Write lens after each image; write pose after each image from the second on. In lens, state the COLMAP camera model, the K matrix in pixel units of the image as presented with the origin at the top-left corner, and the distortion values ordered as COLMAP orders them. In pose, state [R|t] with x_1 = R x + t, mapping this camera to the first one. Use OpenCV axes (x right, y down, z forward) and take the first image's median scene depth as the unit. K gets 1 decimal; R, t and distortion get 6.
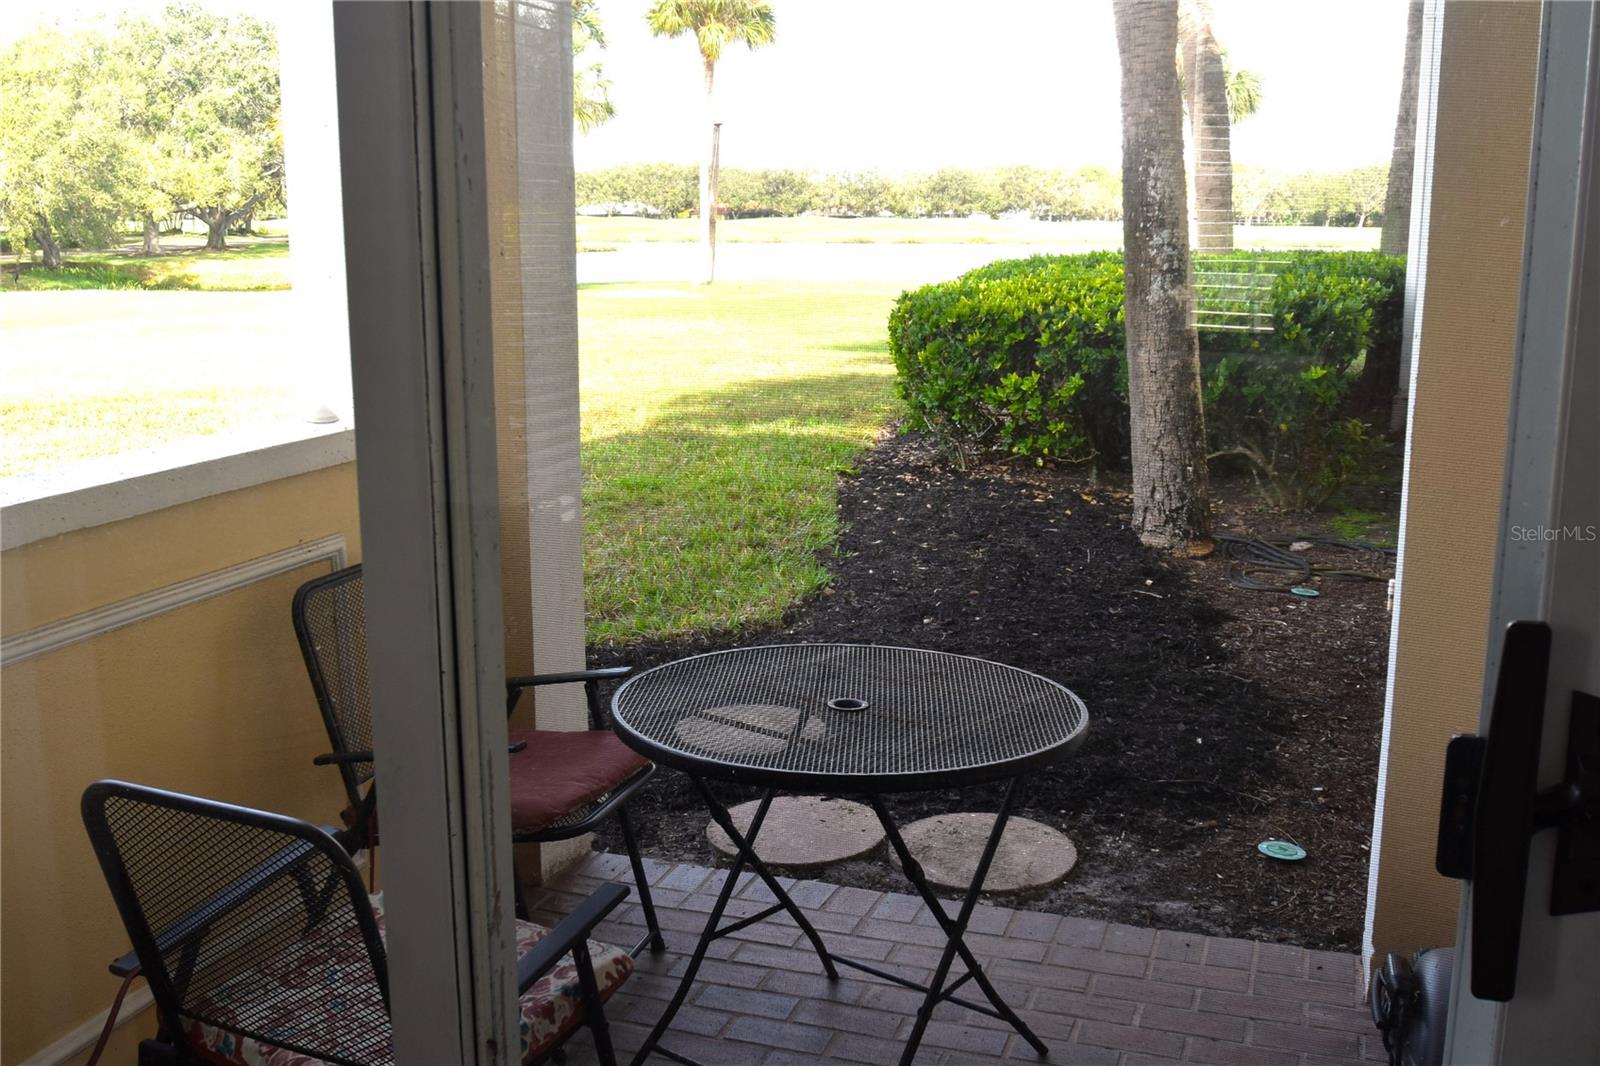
lens RADIAL K [[1618.9, 0, 802.7], [0, 1618.9, 530.0], [0, 0, 1]] dist [-0.088655, 0.000000]
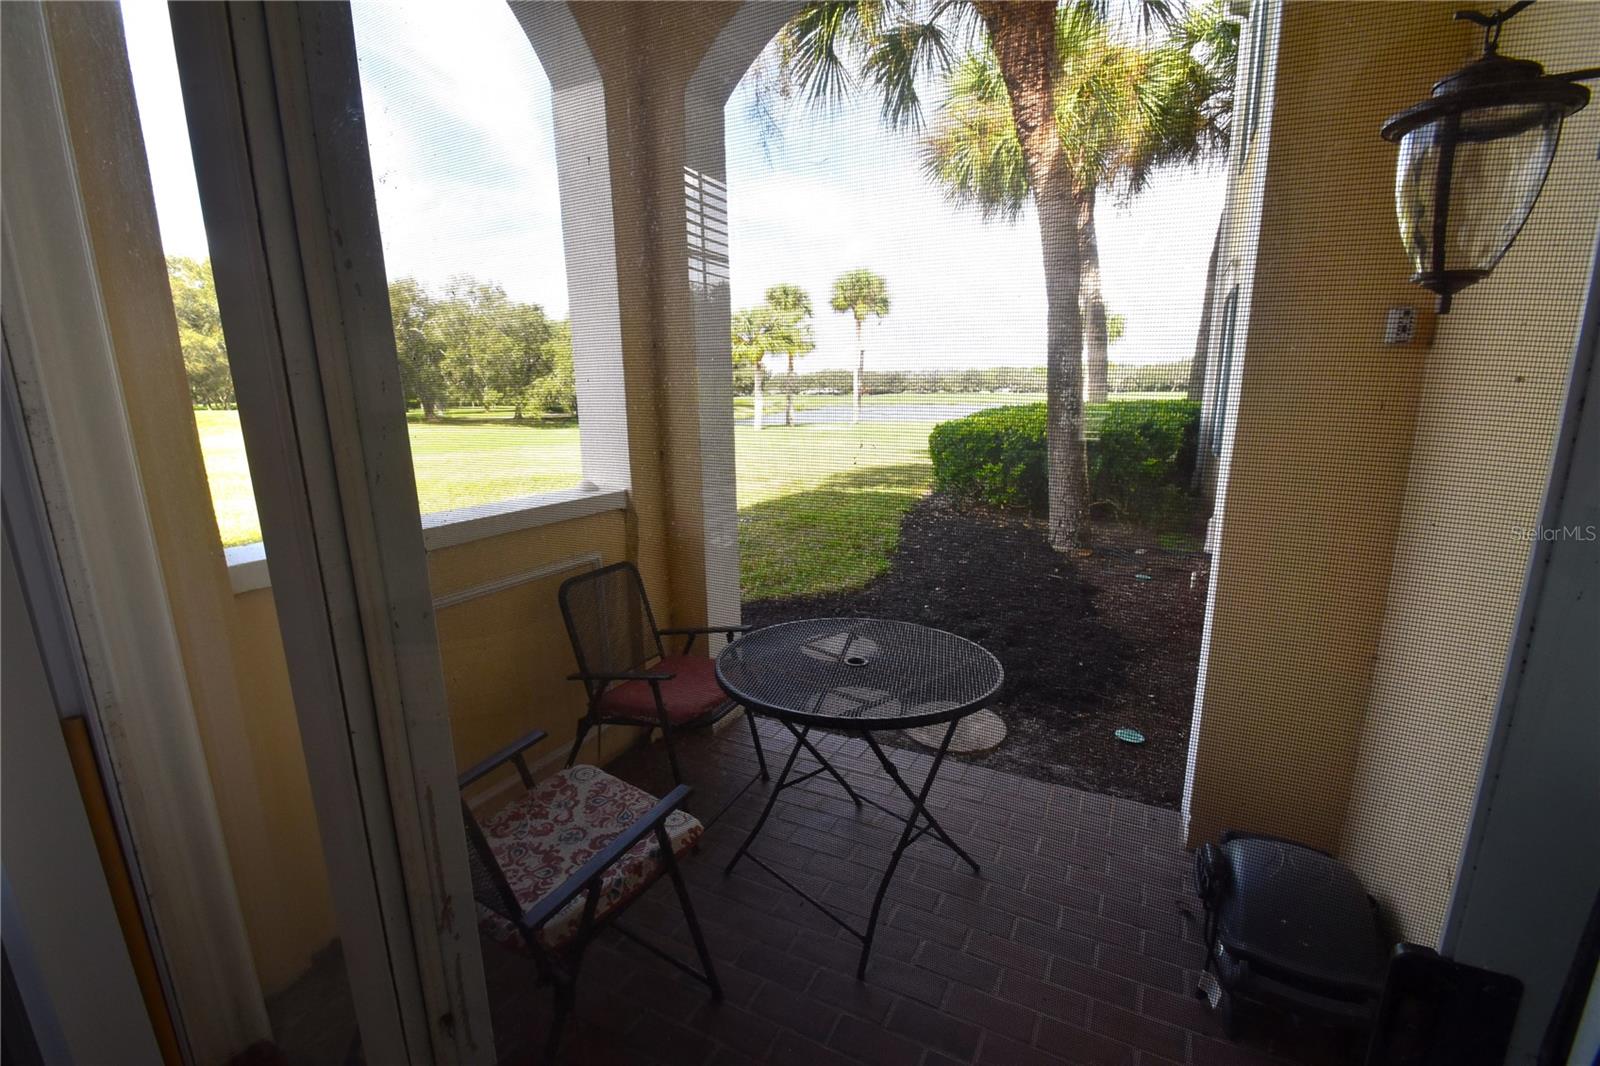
lens RADIAL K [[701.4, 0, 788.8], [0, 701.4, 545.0], [0, 0, 1]] dist [-0.003064, -0.002534]
pose [[0.986989, 0.014445, -0.160135, 0.030180], [-0.011386, 0.999735, 0.020002, -0.011142], [0.160382, -0.017919, 0.986892, 0.110000]]
